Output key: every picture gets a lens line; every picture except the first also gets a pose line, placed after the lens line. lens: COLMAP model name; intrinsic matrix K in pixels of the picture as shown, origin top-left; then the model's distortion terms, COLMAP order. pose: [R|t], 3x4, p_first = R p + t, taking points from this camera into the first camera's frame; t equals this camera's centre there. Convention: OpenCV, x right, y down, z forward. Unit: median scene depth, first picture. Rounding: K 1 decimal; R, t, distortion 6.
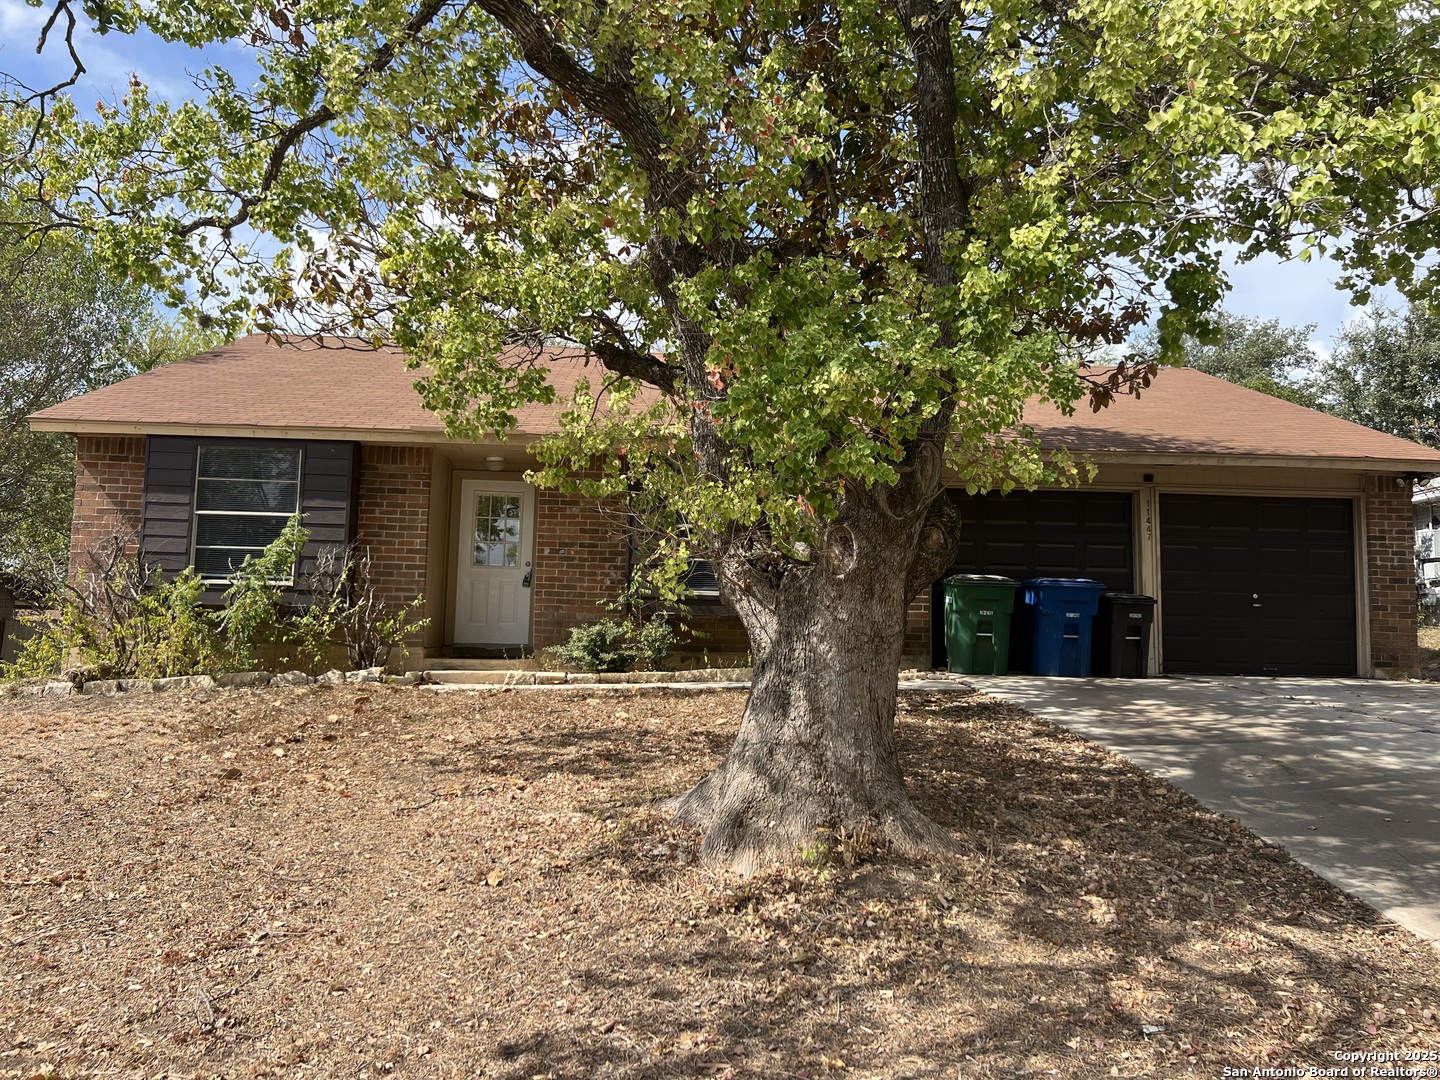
lens RADIAL K [[1082.8, 0, 714.1], [0, 1082.8, 533.1], [0, 0, 1]] dist [0.088886, -0.127953]
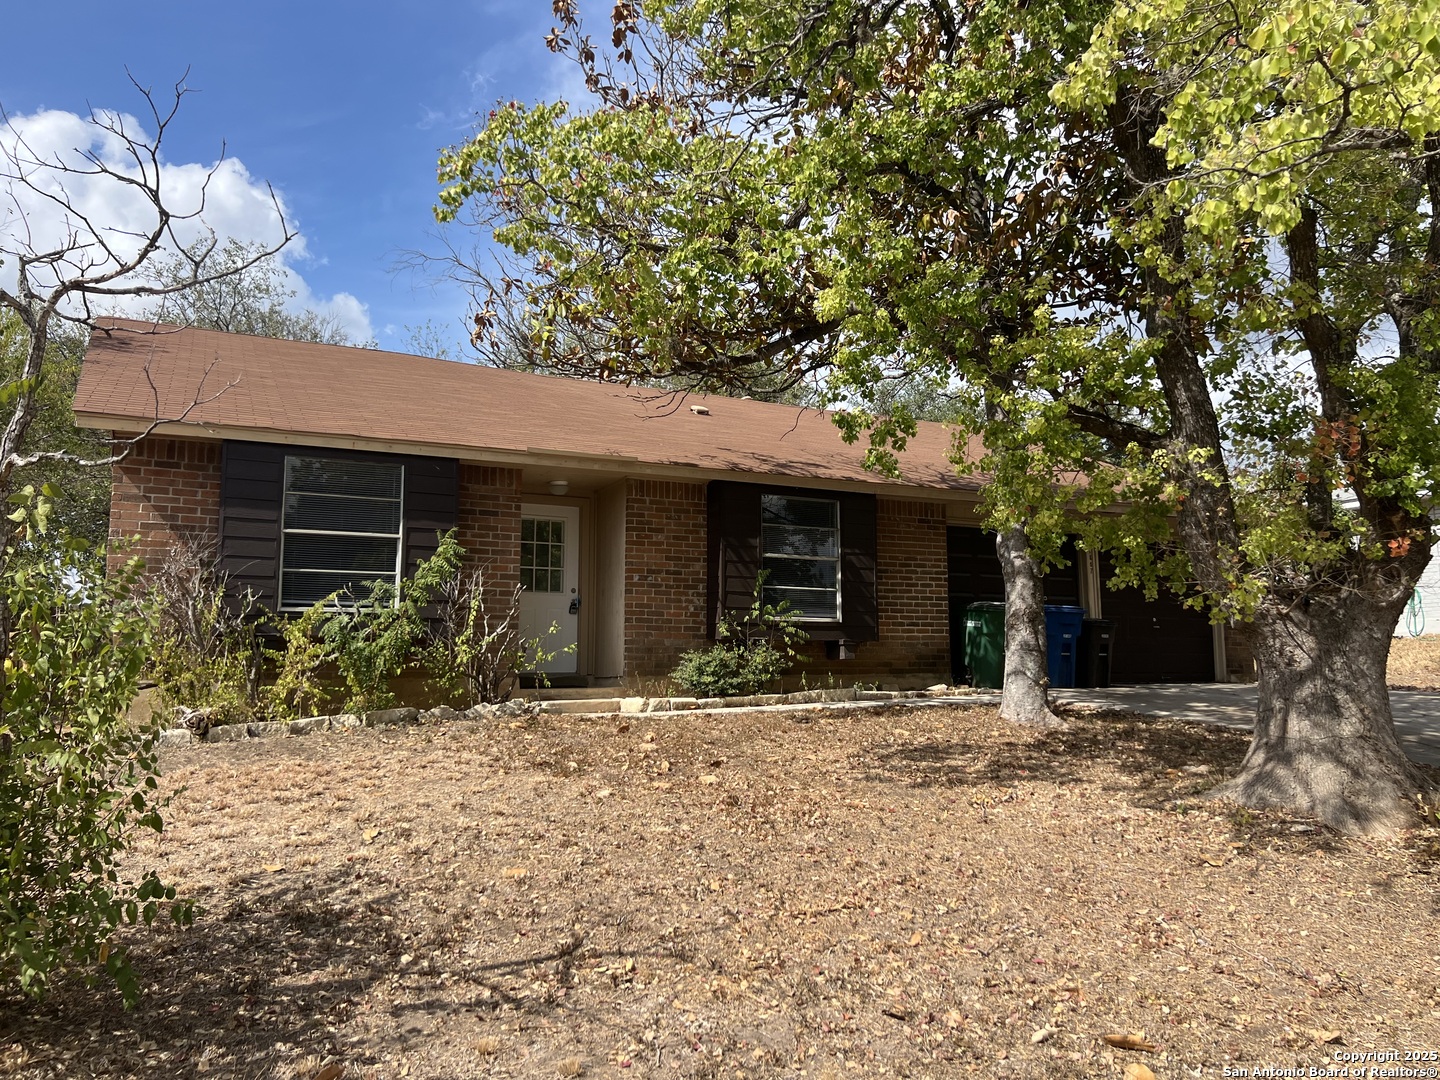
lens RADIAL K [[1082.8, 0, 714.1], [0, 1082.8, 533.1], [0, 0, 1]] dist [0.088886, -0.127953]
pose [[0.914173, 0.026807, 0.404436, -0.512107], [-0.016789, 0.999459, -0.028297, 0.002212], [-0.404976, 0.019079, 0.914128, 0.056594]]
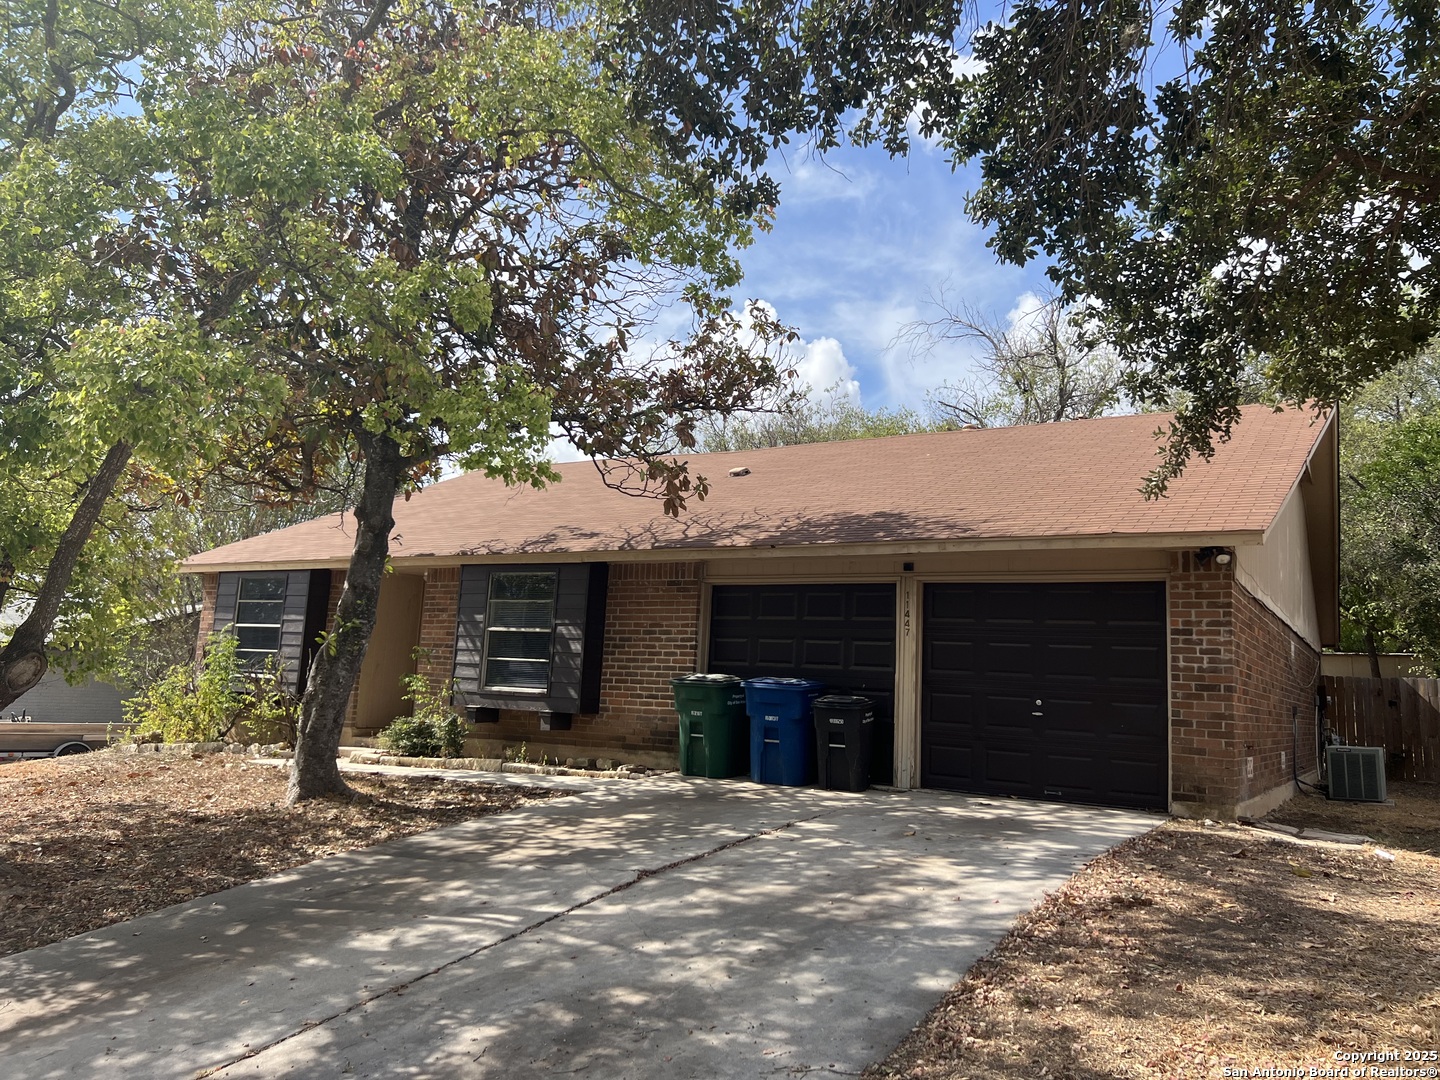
lens RADIAL K [[1082.8, 0, 714.1], [0, 1082.8, 533.1], [0, 0, 1]] dist [0.088886, -0.127953]
pose [[0.823630, -0.061604, -0.563771, 0.840005], [0.030035, 0.997426, -0.065111, -0.026748], [0.566331, 0.036695, 0.823360, 0.183653]]
